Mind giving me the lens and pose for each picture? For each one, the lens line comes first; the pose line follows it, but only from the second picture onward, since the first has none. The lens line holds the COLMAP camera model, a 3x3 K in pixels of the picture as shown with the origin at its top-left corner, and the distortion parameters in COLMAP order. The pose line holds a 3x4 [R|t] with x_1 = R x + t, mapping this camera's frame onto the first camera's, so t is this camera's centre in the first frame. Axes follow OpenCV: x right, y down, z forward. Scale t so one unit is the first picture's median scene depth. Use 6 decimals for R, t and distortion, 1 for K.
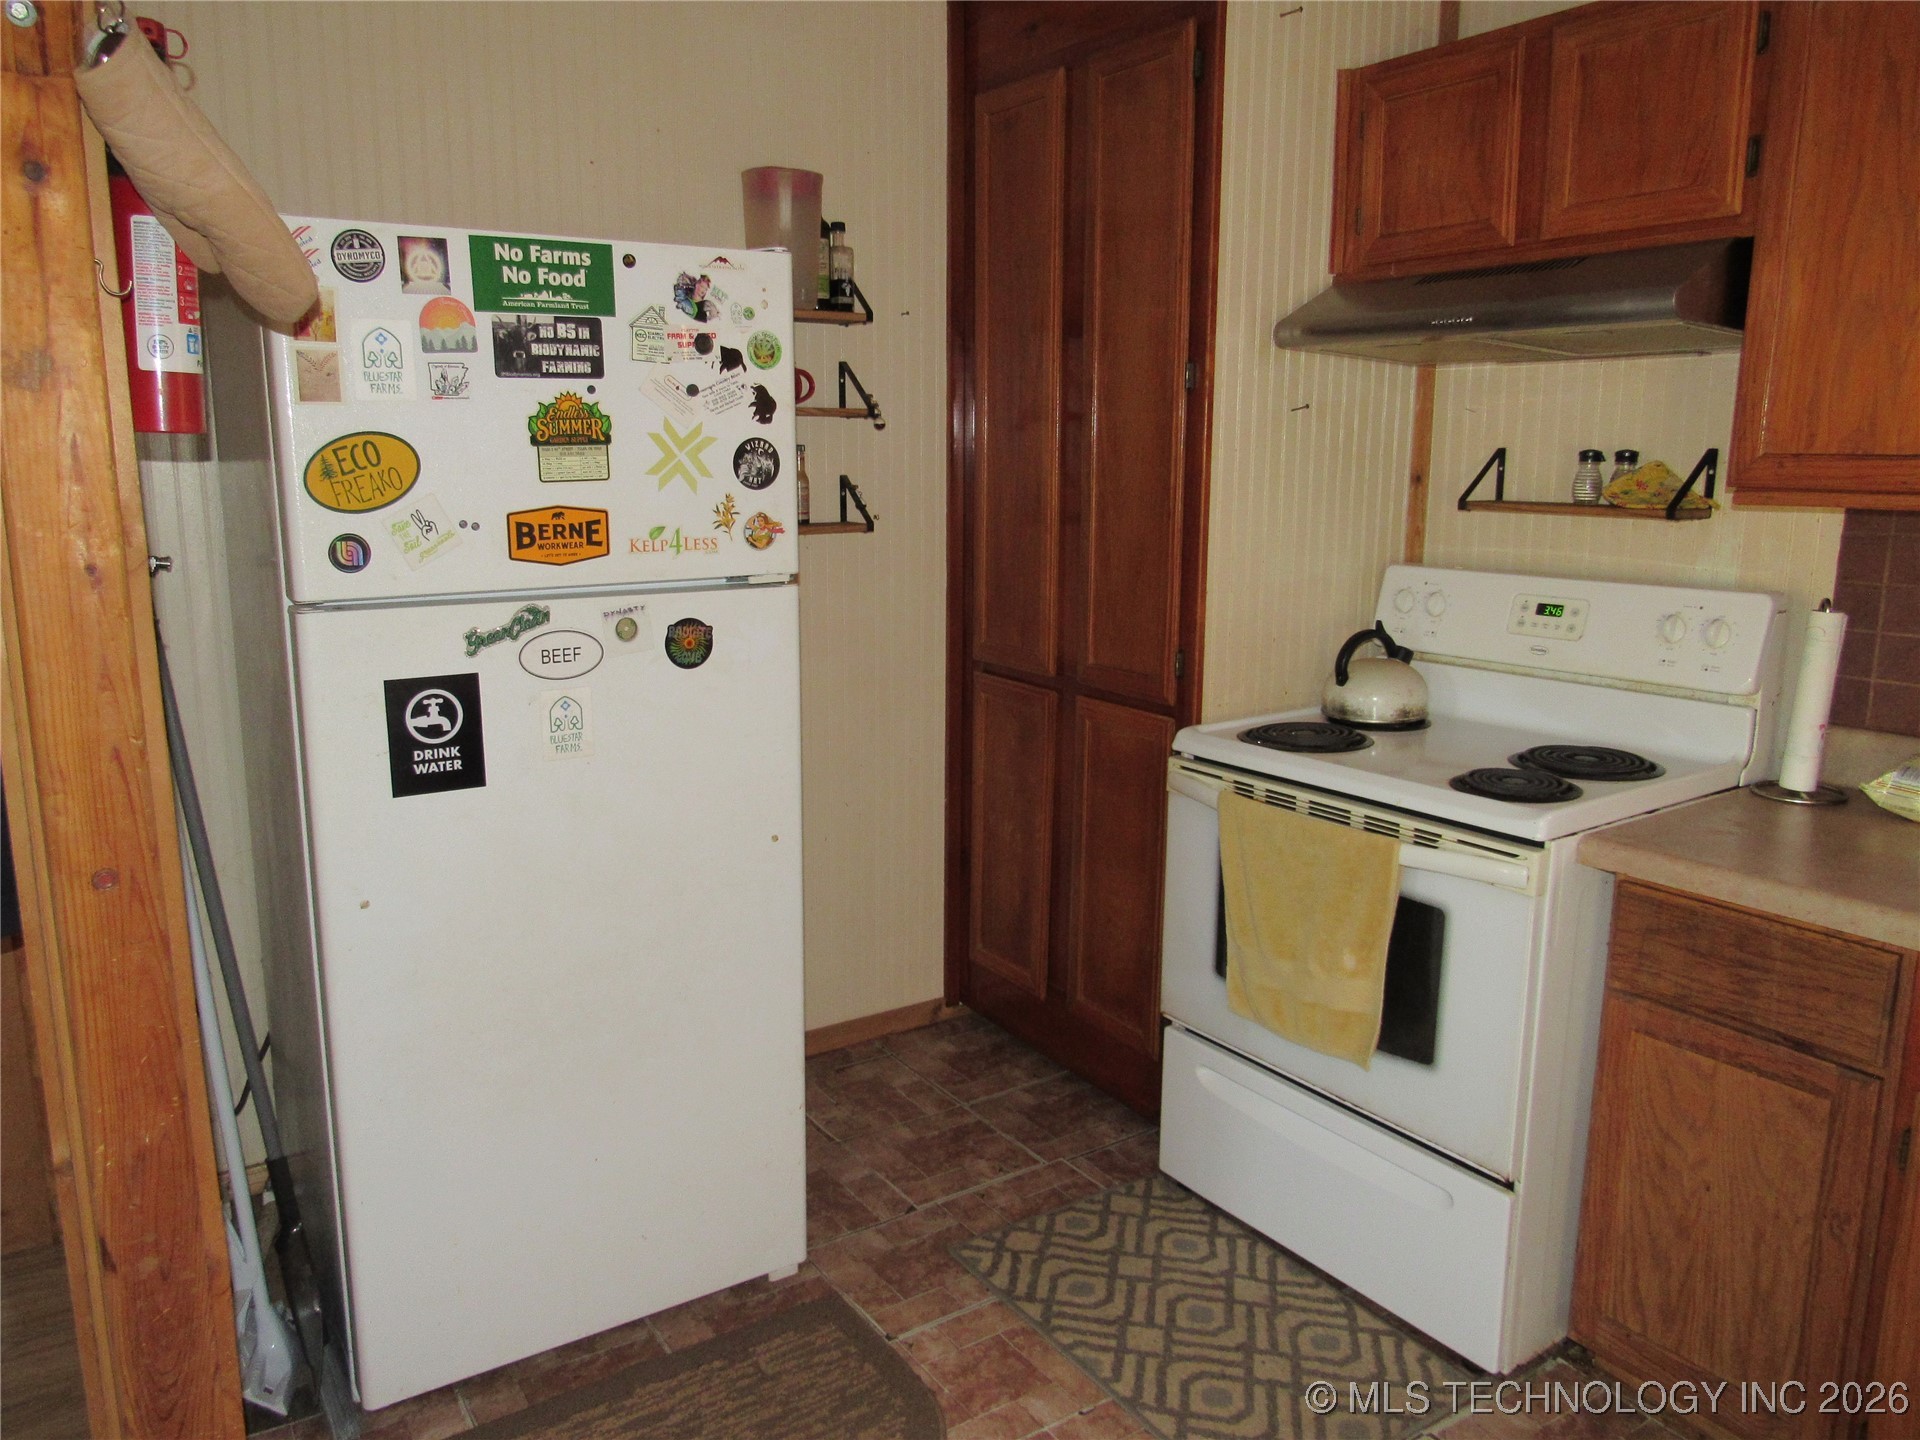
lens RADIAL K [[1388.5, 0, 960.0], [0, 1388.5, 720.0], [0, 0, 1]] dist [-0.004935, 0.004291]
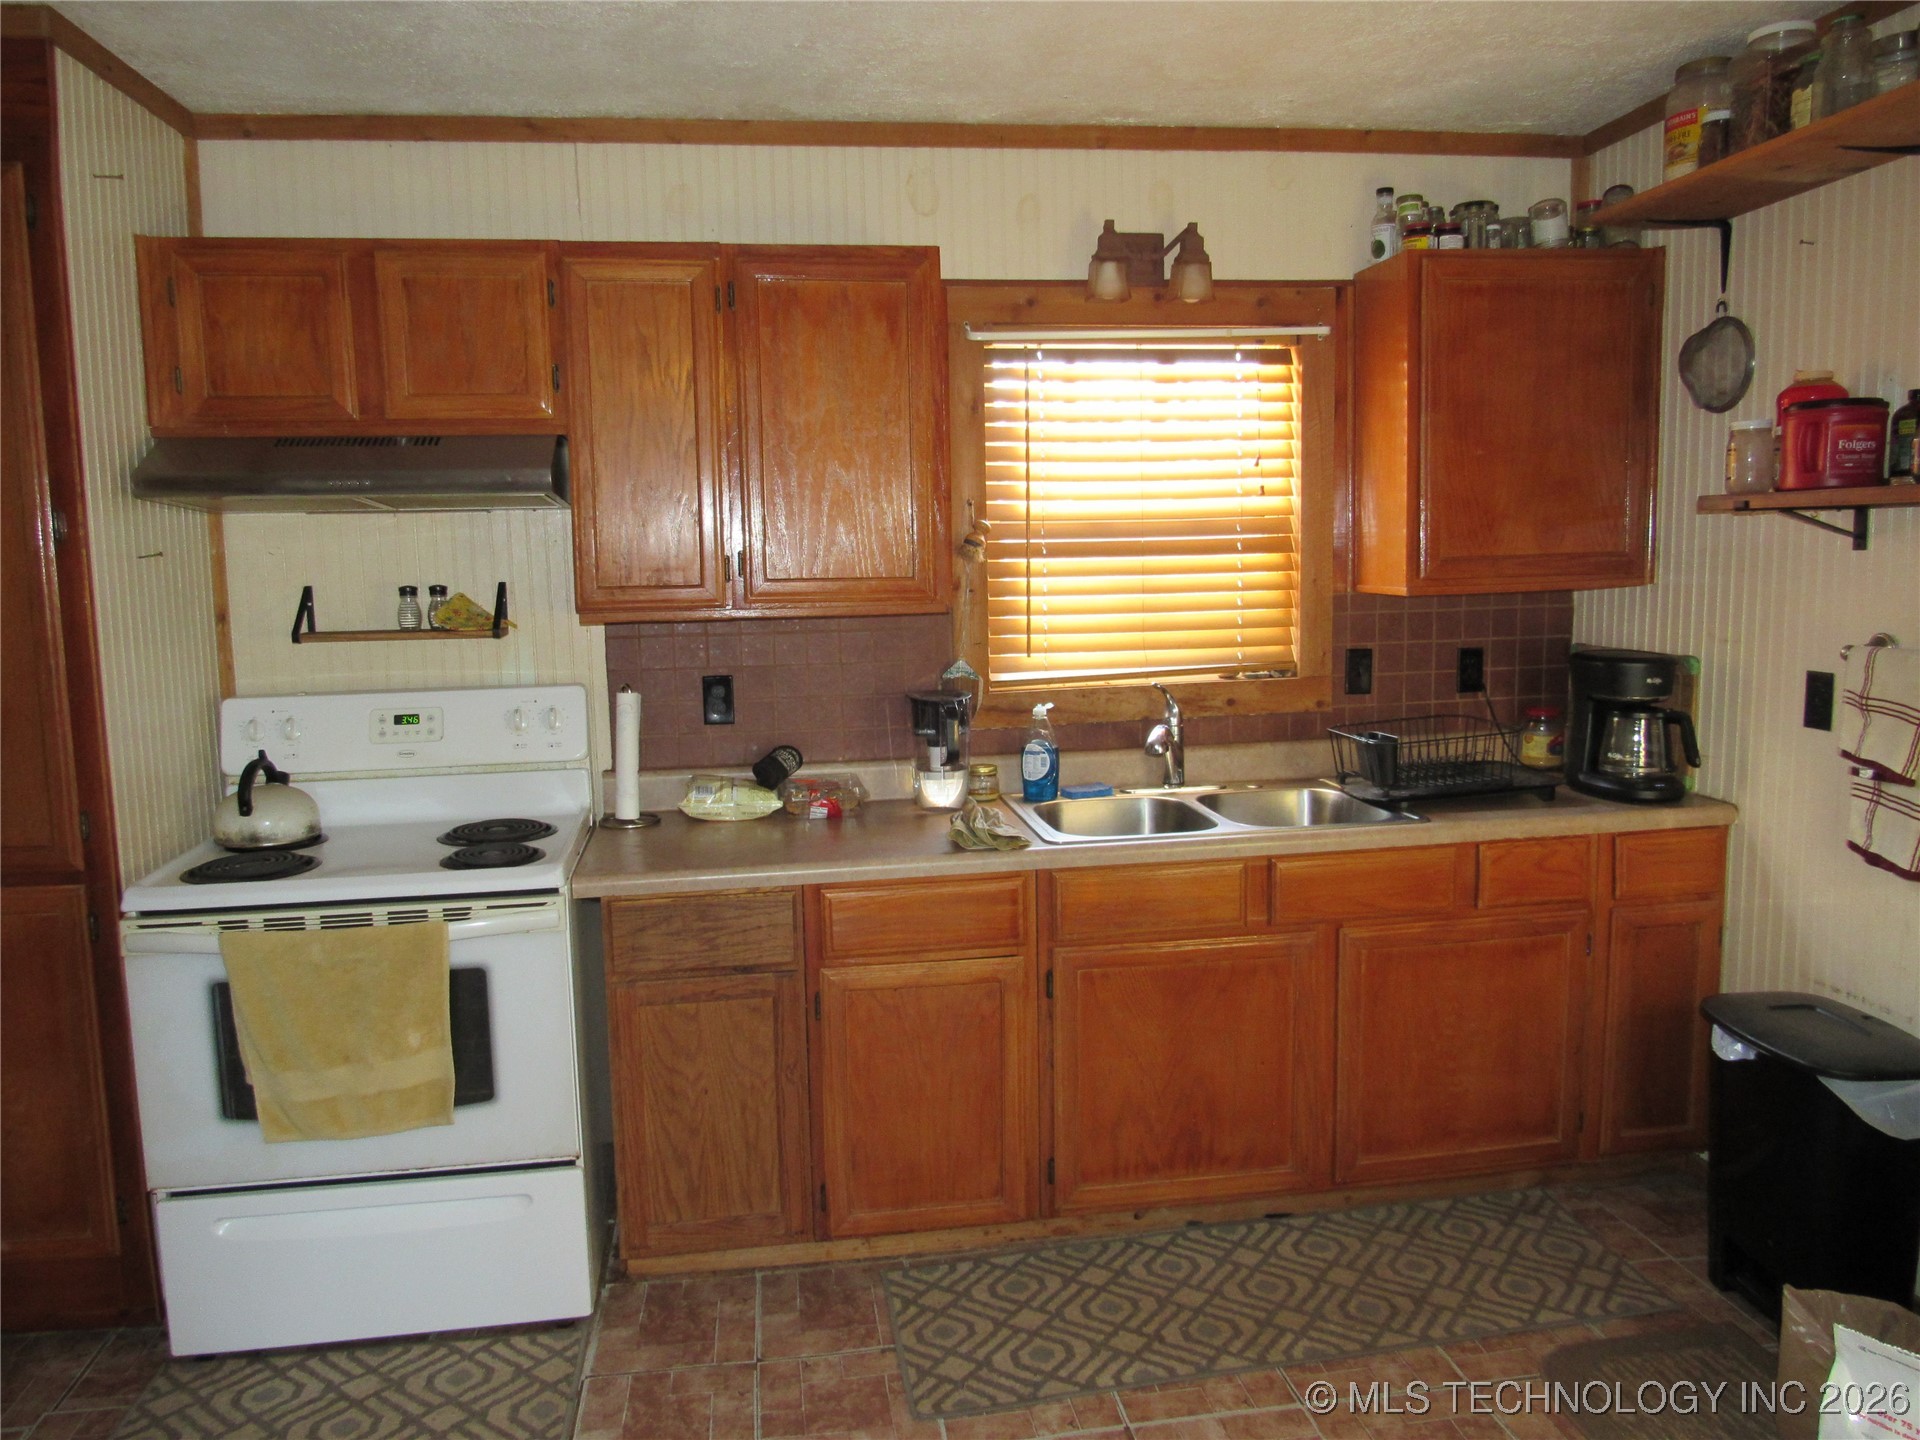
lens RADIAL K [[1353.7, 0, 960.0], [0, 1353.7, 720.0], [0, 0, 1]] dist [-0.029292, 0.005436]
pose [[0.421785, -0.121810, 0.898476, -0.454275], [0.192389, 0.980394, 0.042600, -0.040091], [-0.886050, 0.154889, 0.436950, 0.079714]]
